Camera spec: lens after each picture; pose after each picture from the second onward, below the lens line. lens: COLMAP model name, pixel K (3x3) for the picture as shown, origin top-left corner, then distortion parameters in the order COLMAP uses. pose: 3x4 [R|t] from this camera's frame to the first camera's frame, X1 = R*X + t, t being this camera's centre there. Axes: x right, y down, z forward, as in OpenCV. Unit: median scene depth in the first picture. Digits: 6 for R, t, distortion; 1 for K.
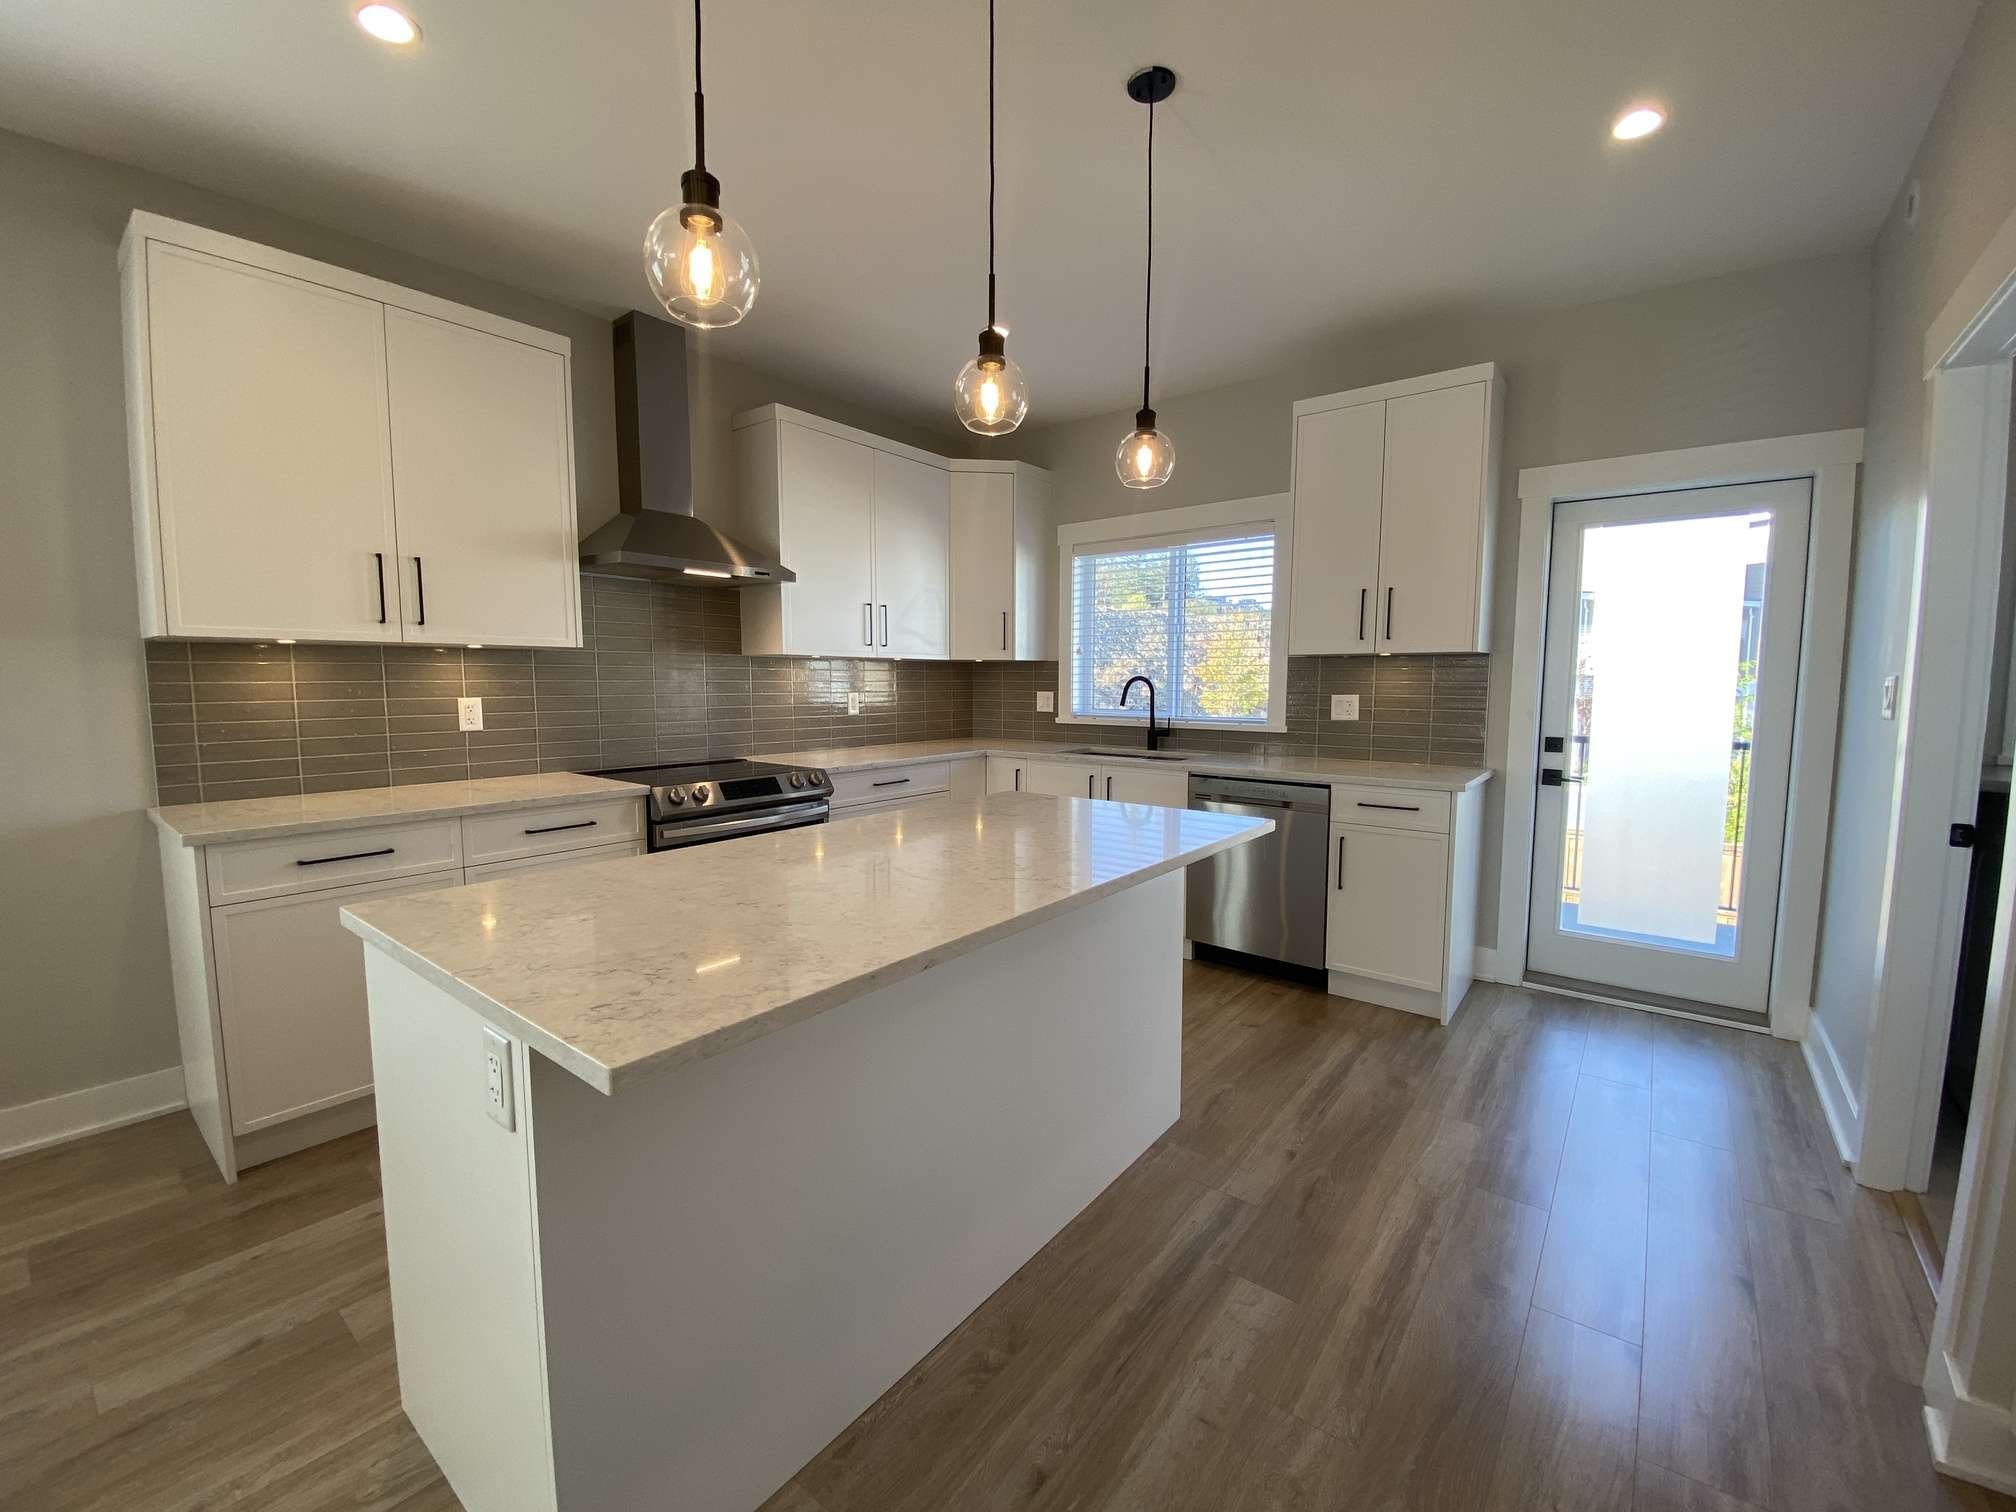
lens RADIAL K [[821.3, 0, 1008.0], [0, 821.3, 756.0], [0, 0, 1]] dist [0.000262, -0.011781]
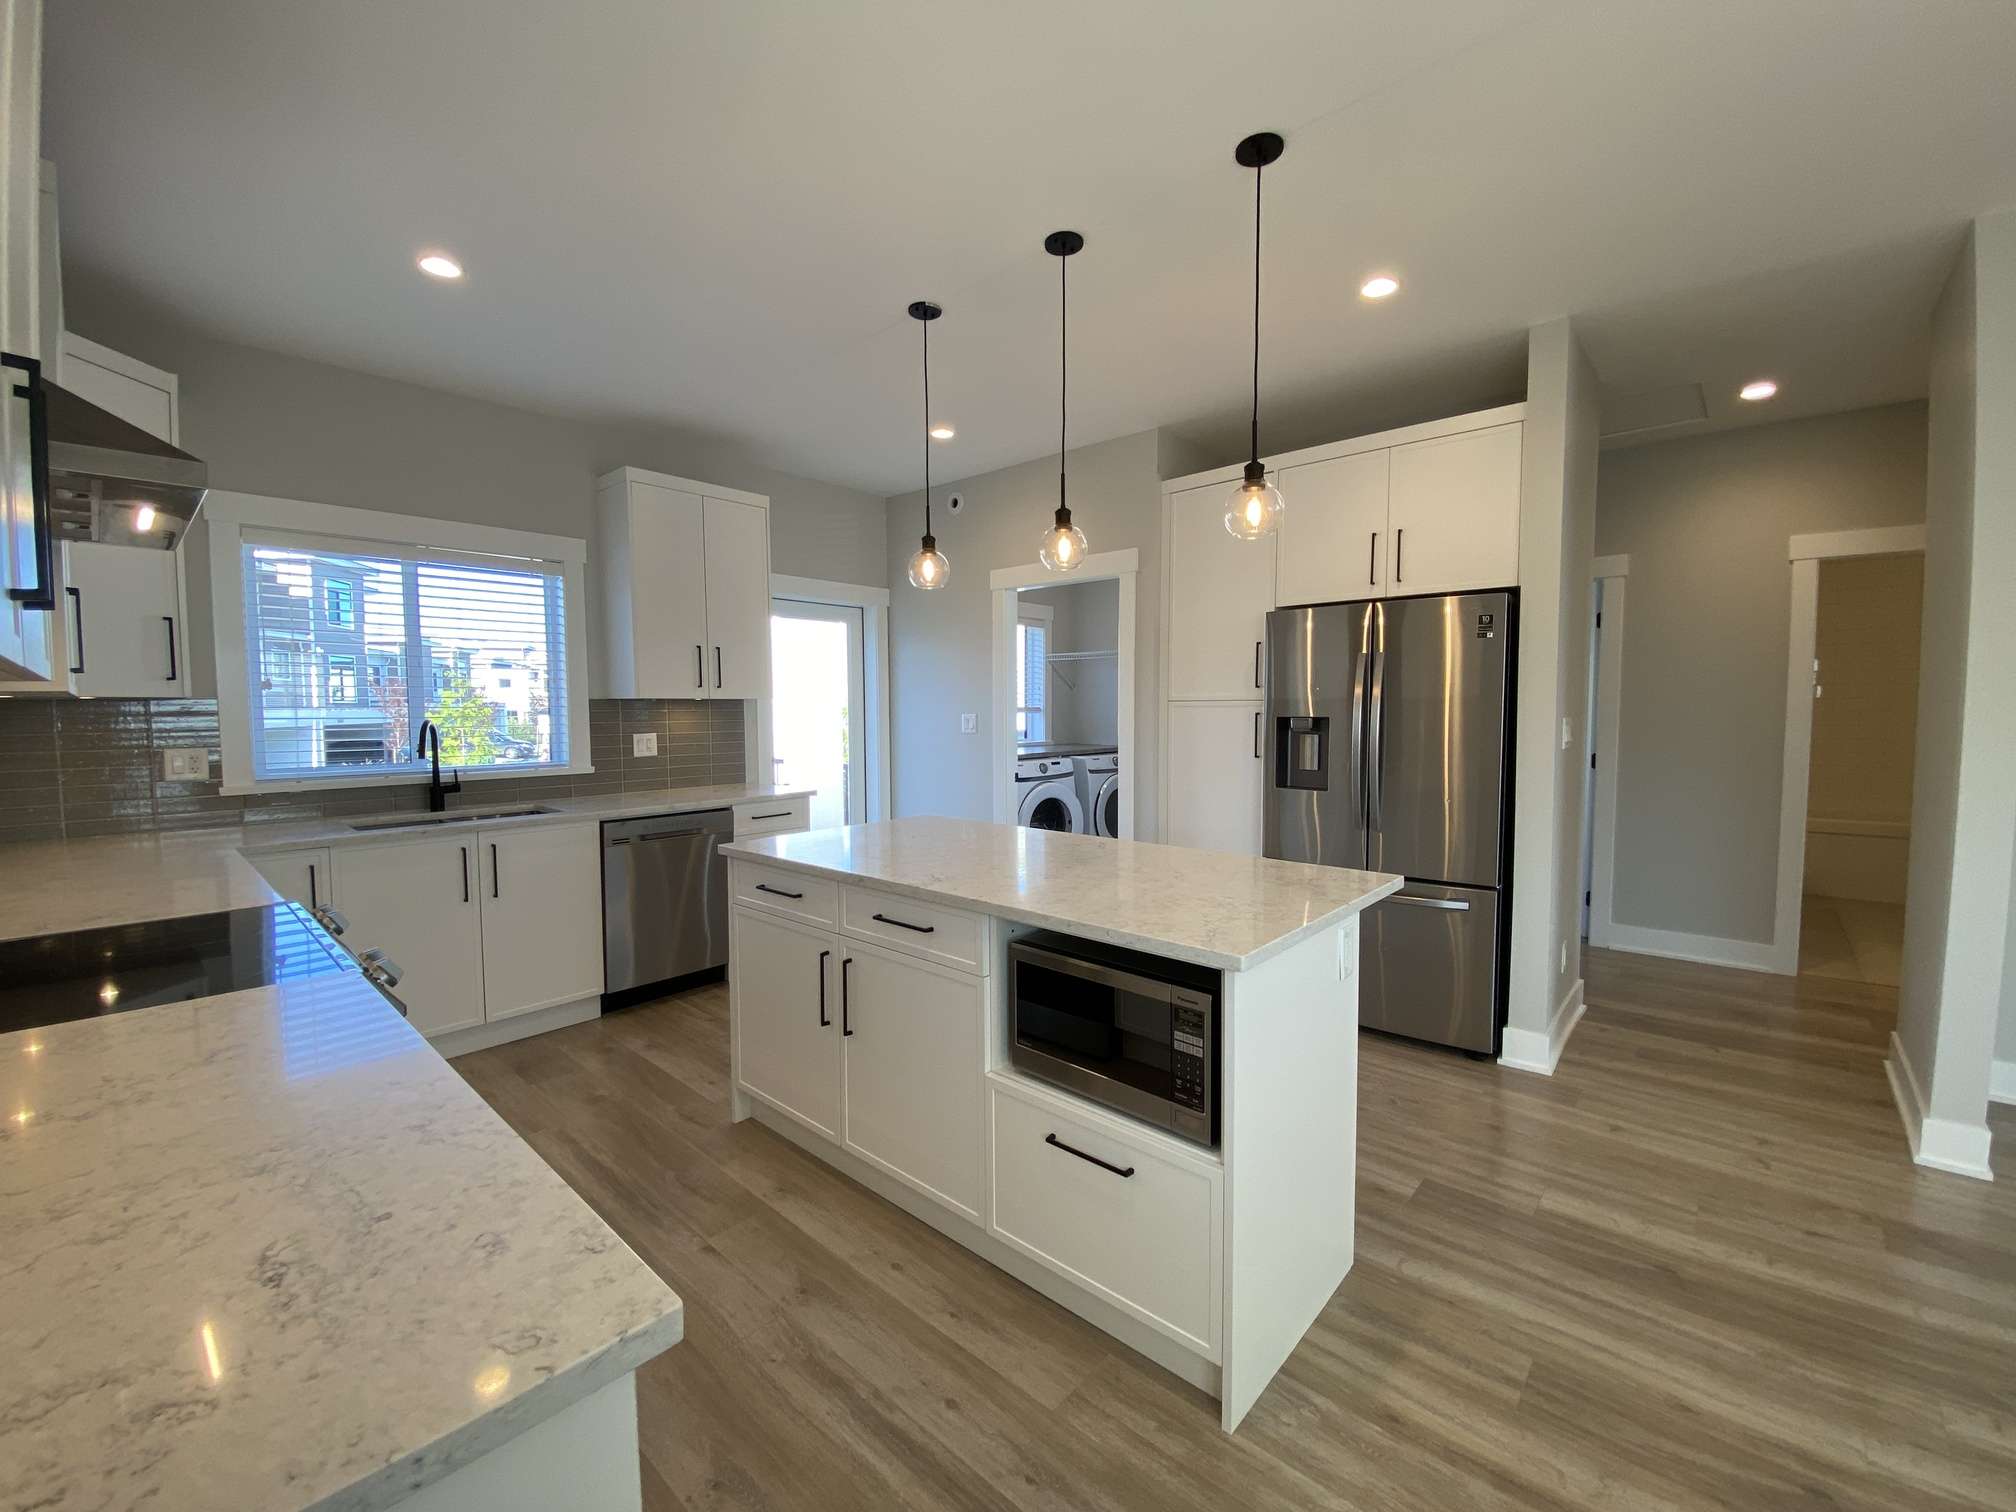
lens RADIAL K [[821.3, 0, 1008.0], [0, 821.3, 756.0], [0, 0, 1]] dist [0.000262, -0.011781]
pose [[0.050536, -0.060598, 0.996882, -0.688924], [0.102038, 0.993248, 0.055205, -0.055895], [-0.993496, 0.098930, 0.056378, 0.449351]]
